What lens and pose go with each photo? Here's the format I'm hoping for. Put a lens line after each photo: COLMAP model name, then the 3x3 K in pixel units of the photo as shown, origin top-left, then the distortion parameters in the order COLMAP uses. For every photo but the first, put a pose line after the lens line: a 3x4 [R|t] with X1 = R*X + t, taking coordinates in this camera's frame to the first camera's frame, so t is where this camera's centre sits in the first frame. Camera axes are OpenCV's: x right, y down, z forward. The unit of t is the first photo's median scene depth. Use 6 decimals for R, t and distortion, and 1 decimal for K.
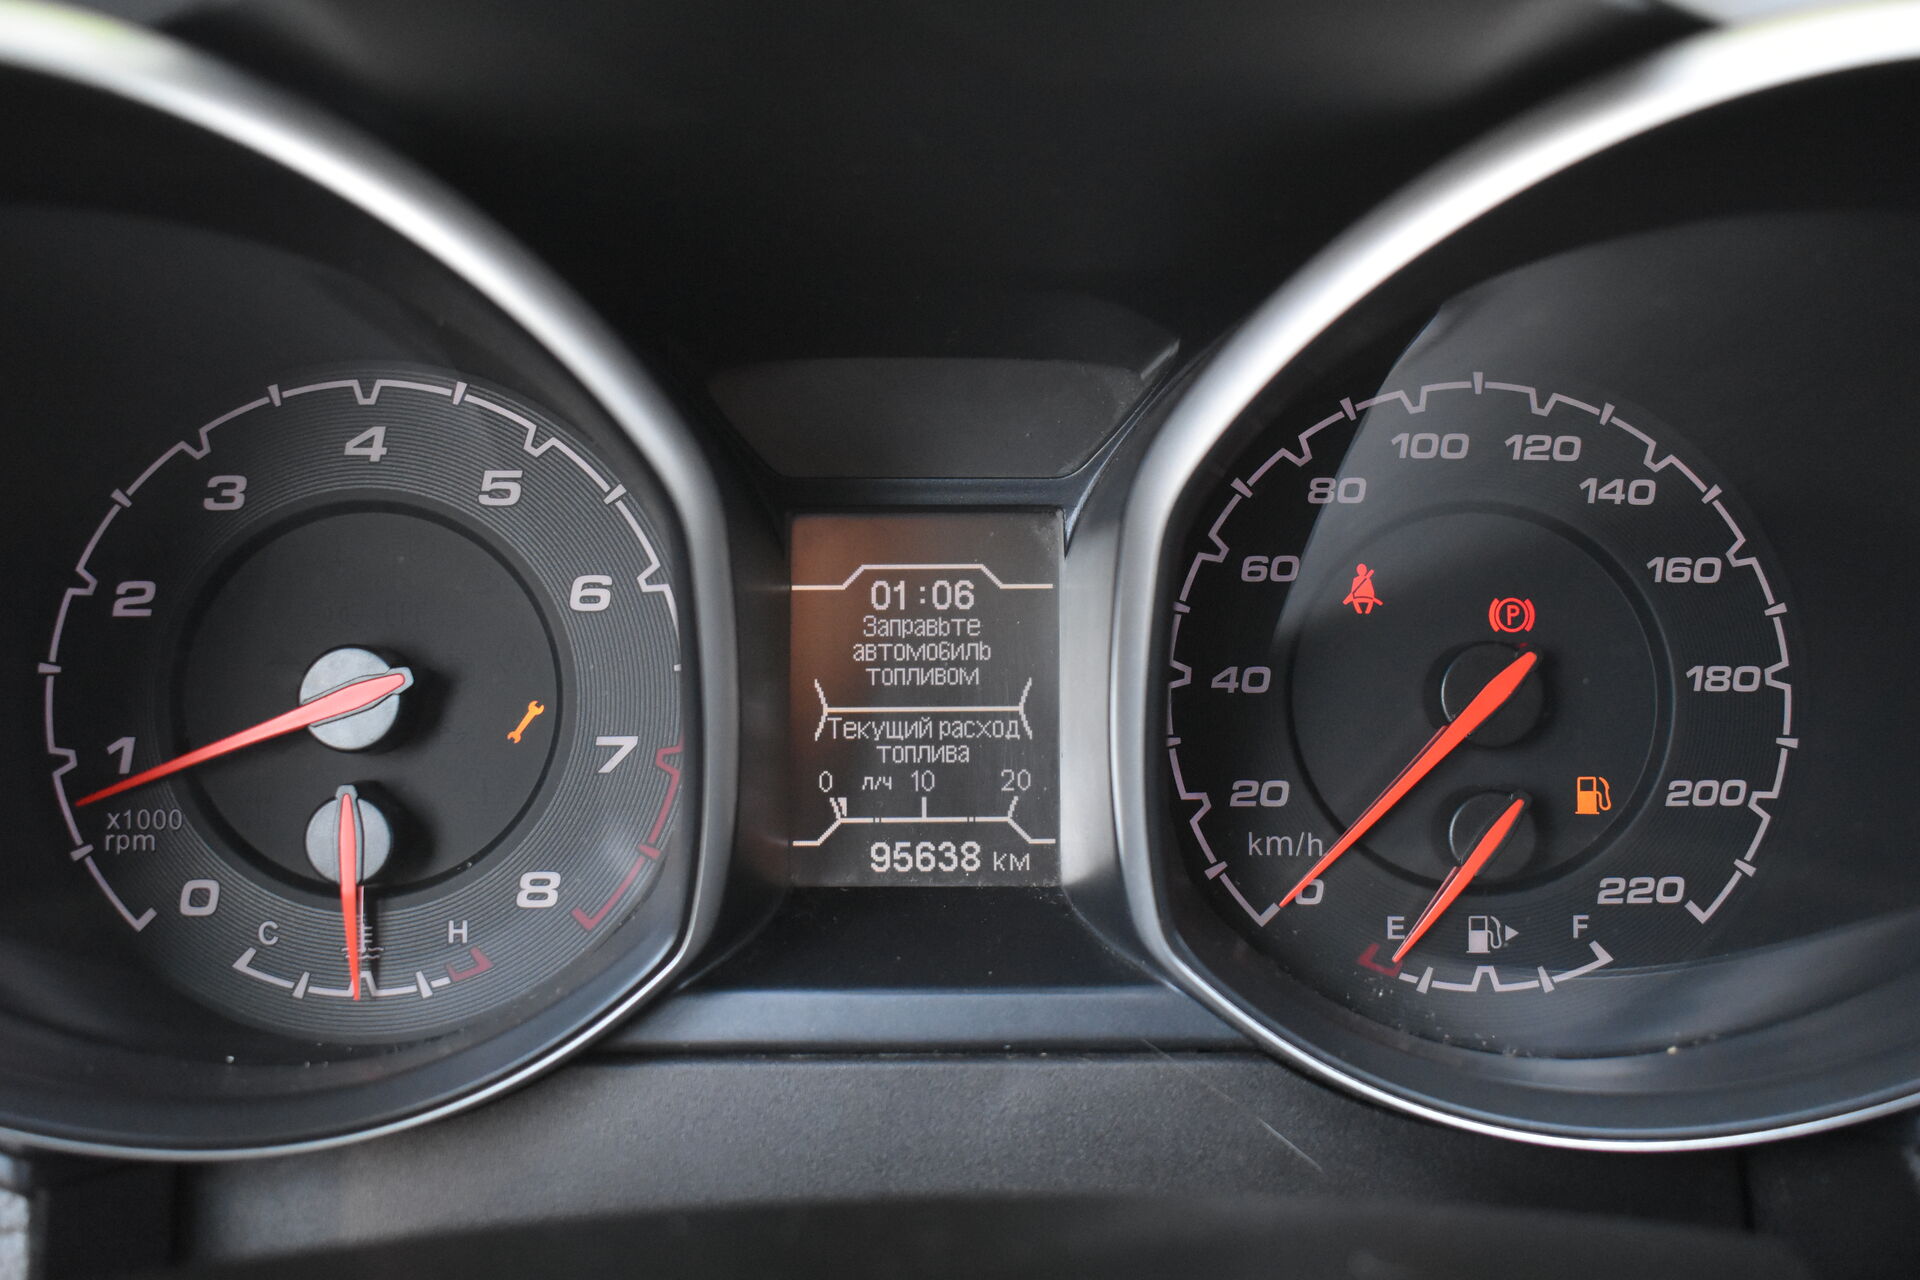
lens RADIAL K [[2129.9, 0, 955.2], [0, 2129.9, 643.3], [0, 0, 1]] dist [-0.024726, 0.000000]
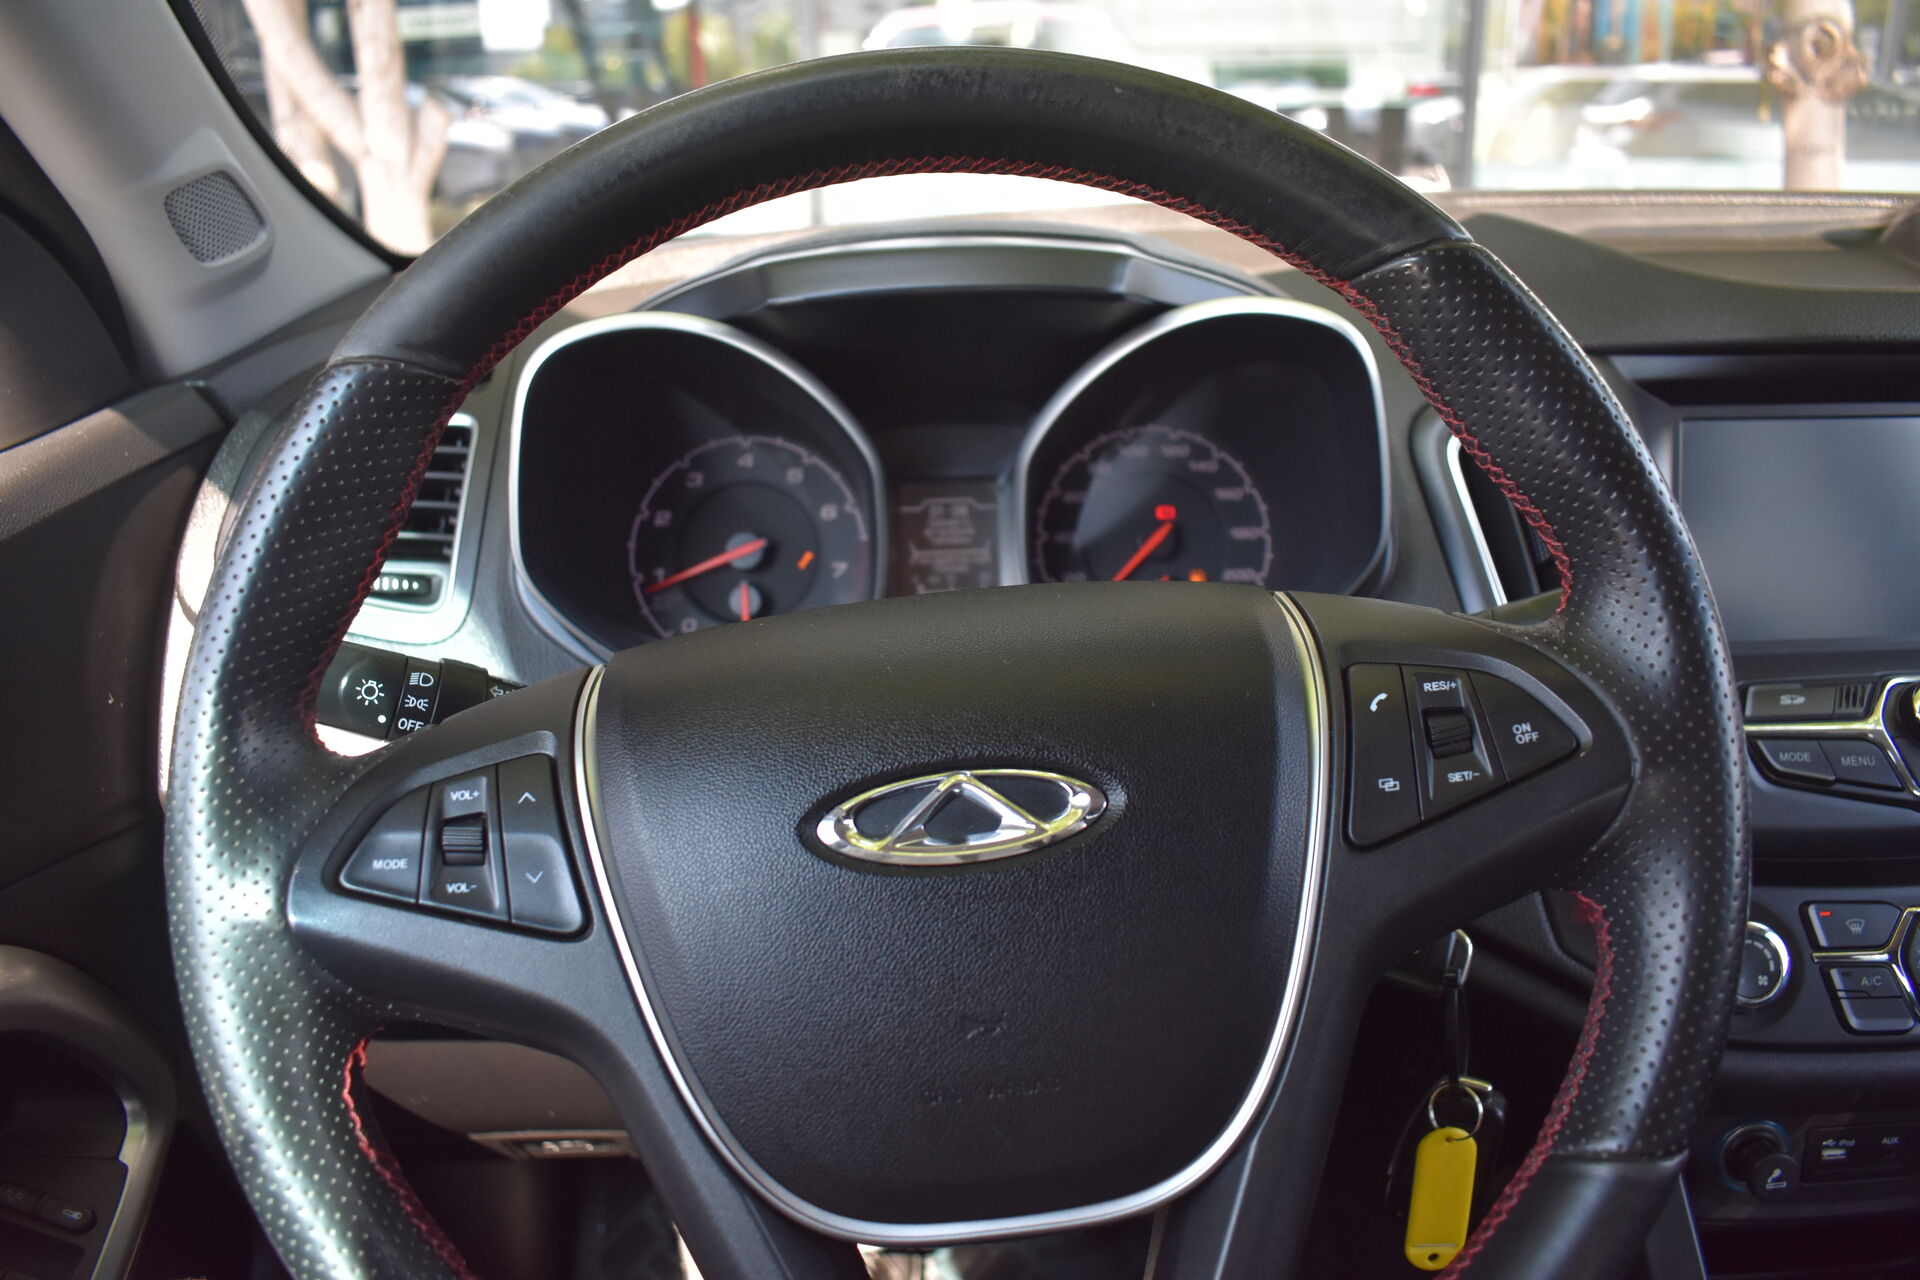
lens RADIAL K [[1514.4, 0, 965.2], [0, 1514.4, 634.9], [0, 0, 1]] dist [0.000454, -0.000042]
pose [[0.999606, -0.026194, -0.010123, 0.021180], [0.025790, 0.998940, -0.038137, 0.213865], [0.011111, 0.037861, 0.999221, -0.948342]]
